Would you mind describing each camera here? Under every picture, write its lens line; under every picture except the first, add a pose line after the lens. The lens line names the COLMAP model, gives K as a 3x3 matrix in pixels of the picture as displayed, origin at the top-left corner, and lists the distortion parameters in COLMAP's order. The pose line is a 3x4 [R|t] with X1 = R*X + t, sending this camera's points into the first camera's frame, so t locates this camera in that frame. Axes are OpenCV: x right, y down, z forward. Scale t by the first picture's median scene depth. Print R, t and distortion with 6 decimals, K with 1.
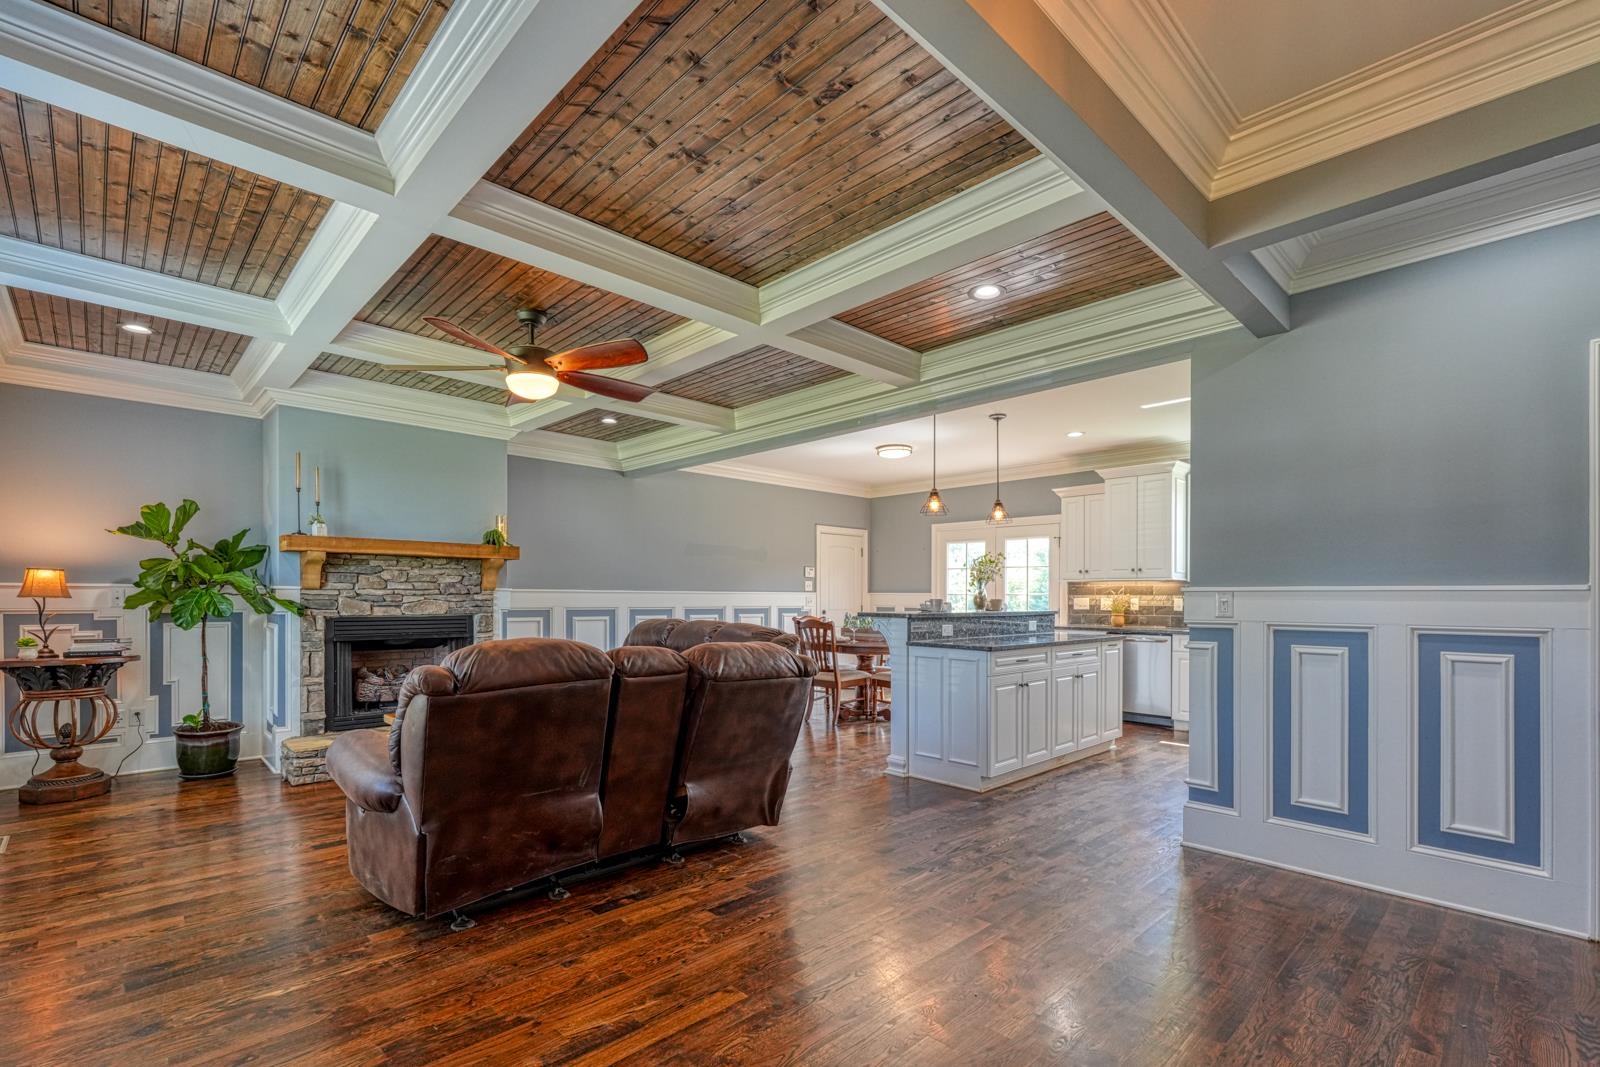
lens RADIAL K [[725.7, 0, 806.9], [0, 725.7, 595.1], [0, 0, 1]] dist [0.001118, 0.000082]
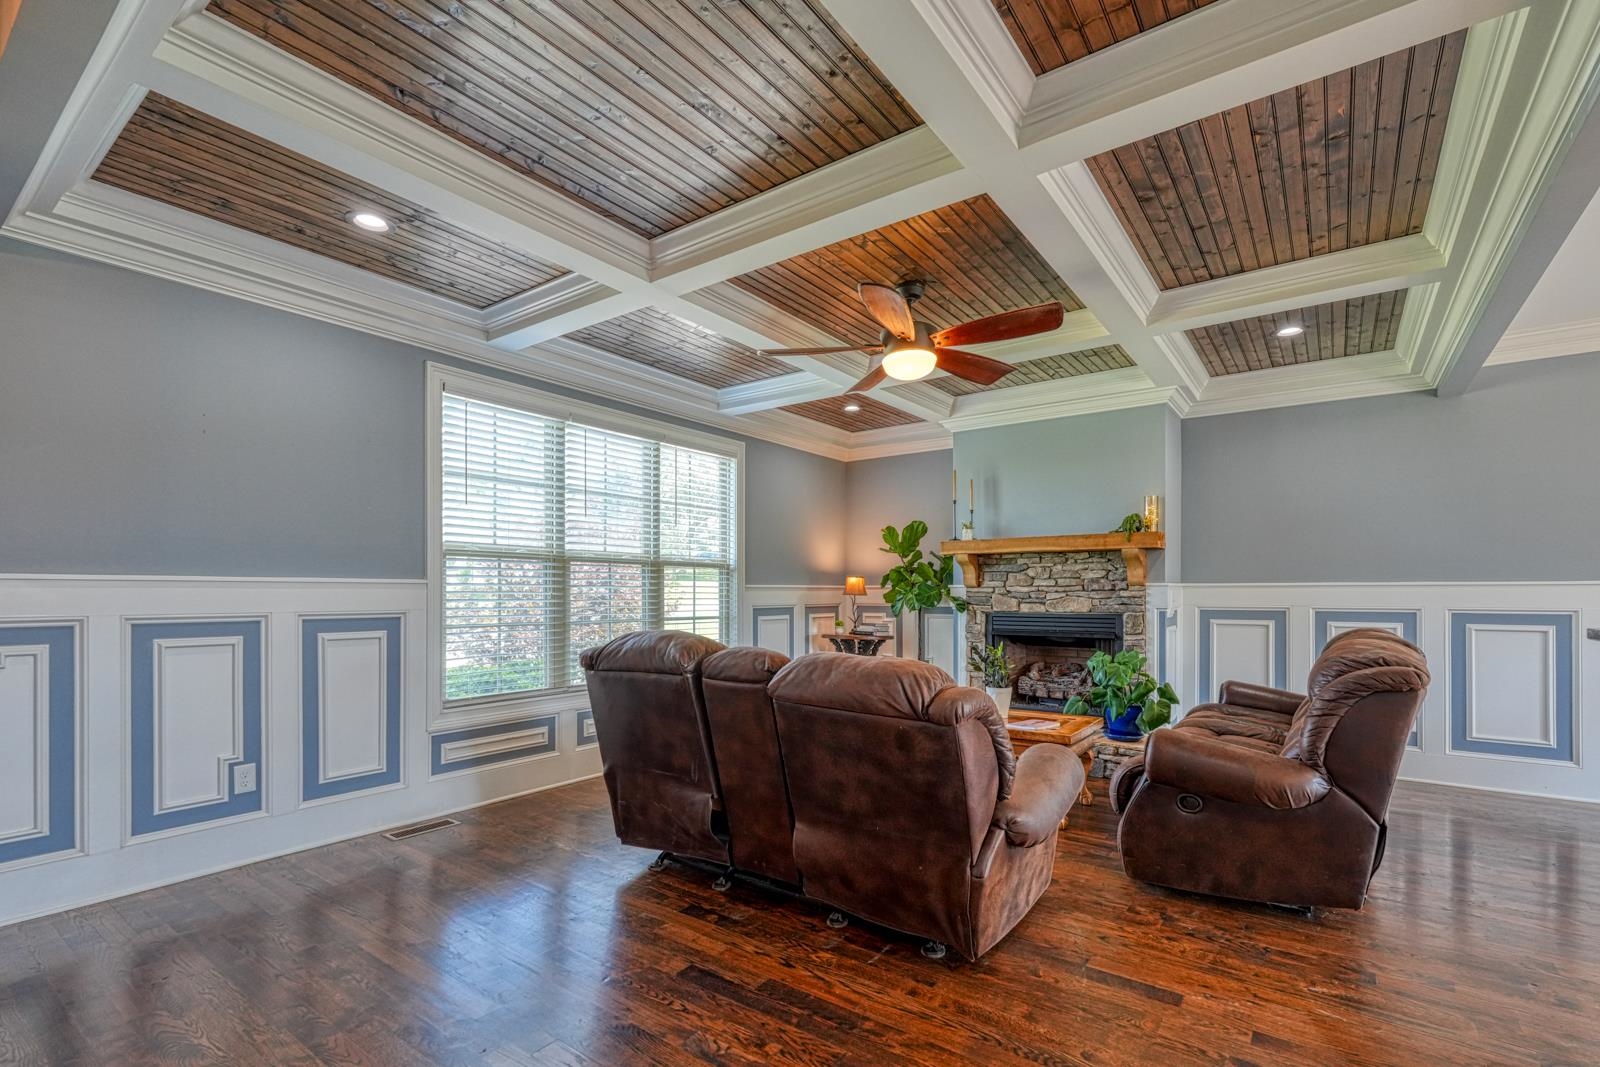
lens RADIAL K [[725.7, 0, 806.9], [0, 725.7, 595.1], [0, 0, 1]] dist [0.001118, 0.000082]
pose [[0.164184, -0.002645, -0.986426, 0.371926], [0.006138, 0.999980, -0.001659, 0.003990], [0.986411, -0.005783, 0.164197, 0.517219]]
